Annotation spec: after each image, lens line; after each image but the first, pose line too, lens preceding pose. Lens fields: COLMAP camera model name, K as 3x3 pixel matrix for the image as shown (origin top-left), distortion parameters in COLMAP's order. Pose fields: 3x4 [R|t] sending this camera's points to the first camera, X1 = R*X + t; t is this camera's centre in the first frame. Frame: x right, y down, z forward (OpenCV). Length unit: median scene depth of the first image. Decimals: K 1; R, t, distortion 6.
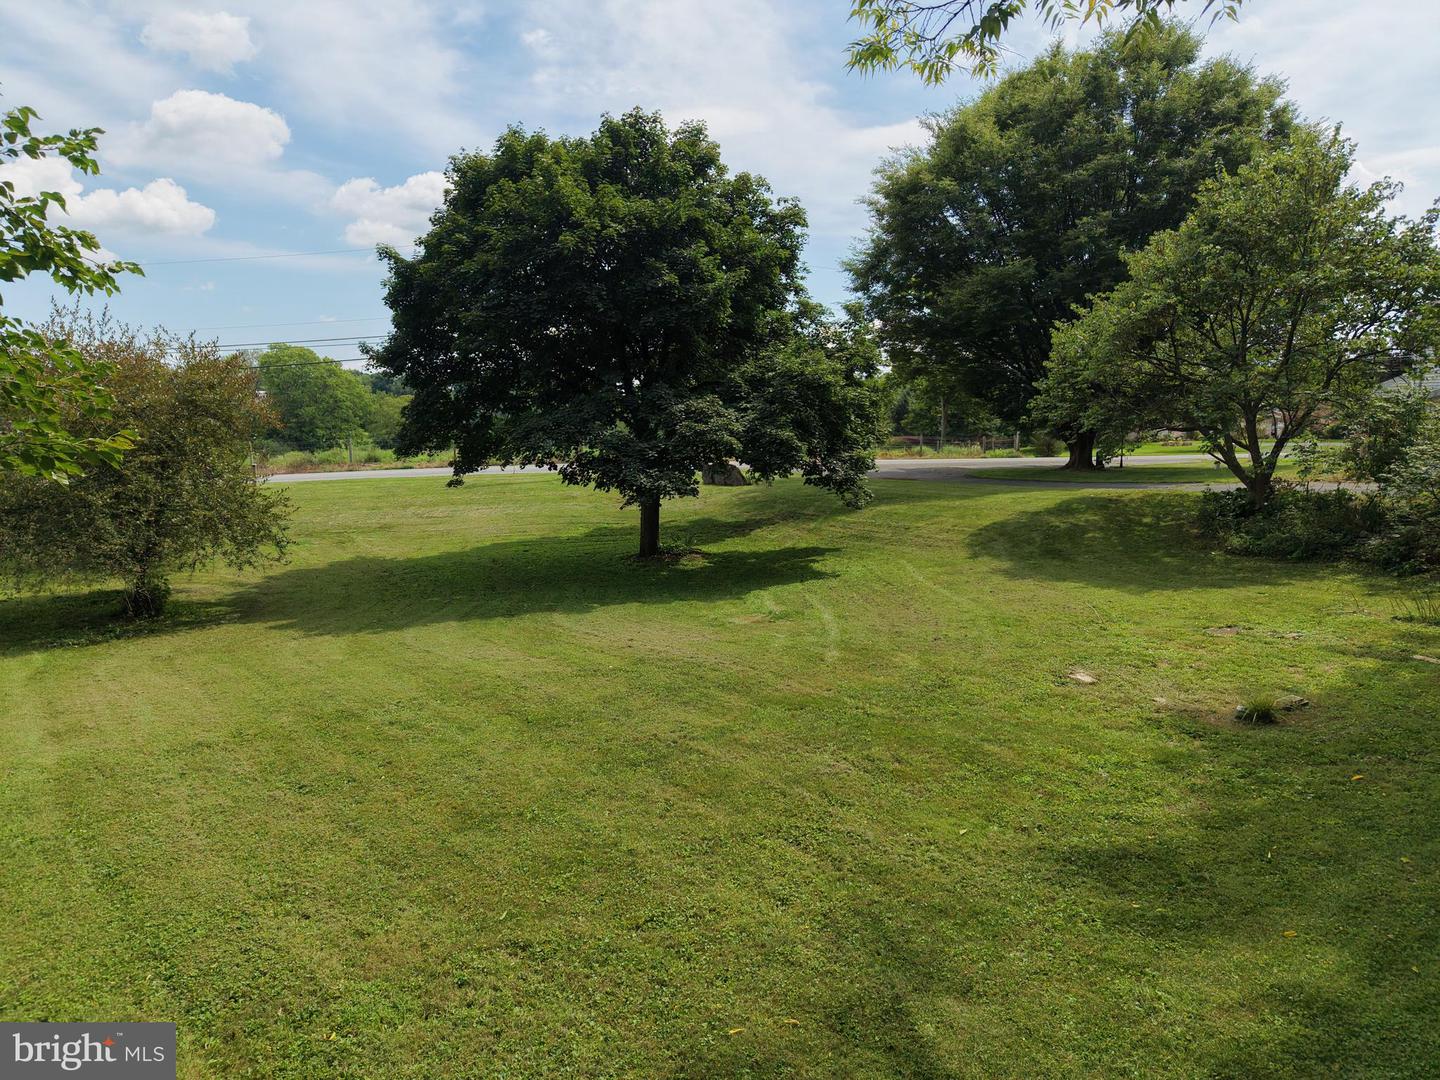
lens RADIAL K [[988.5, 0, 719.9], [0, 988.5, 546.9], [0, 0, 1]] dist [0.027465, -0.018503]
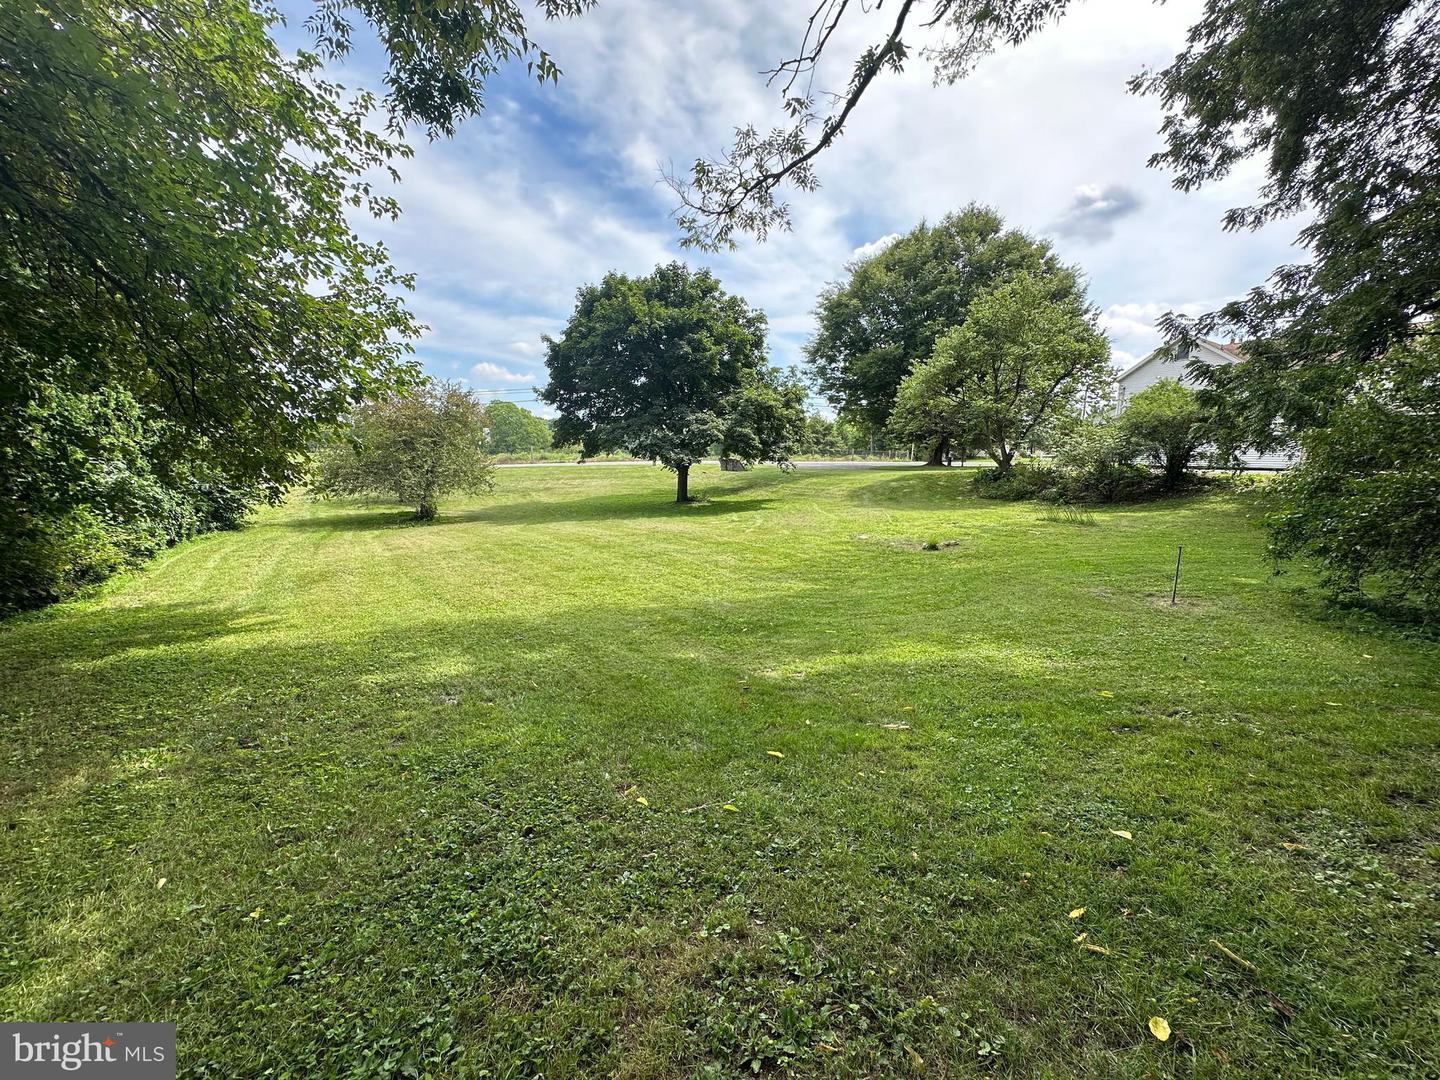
lens RADIAL K [[582.6, 0, 714.4], [0, 582.6, 537.4], [0, 0, 1]] dist [-0.001914, 0.000298]
pose [[0.998152, 0.018489, -0.057890, 0.065761], [-0.016863, 0.999453, 0.028440, 0.054316], [0.058384, -0.027411, 0.997918, -0.124545]]
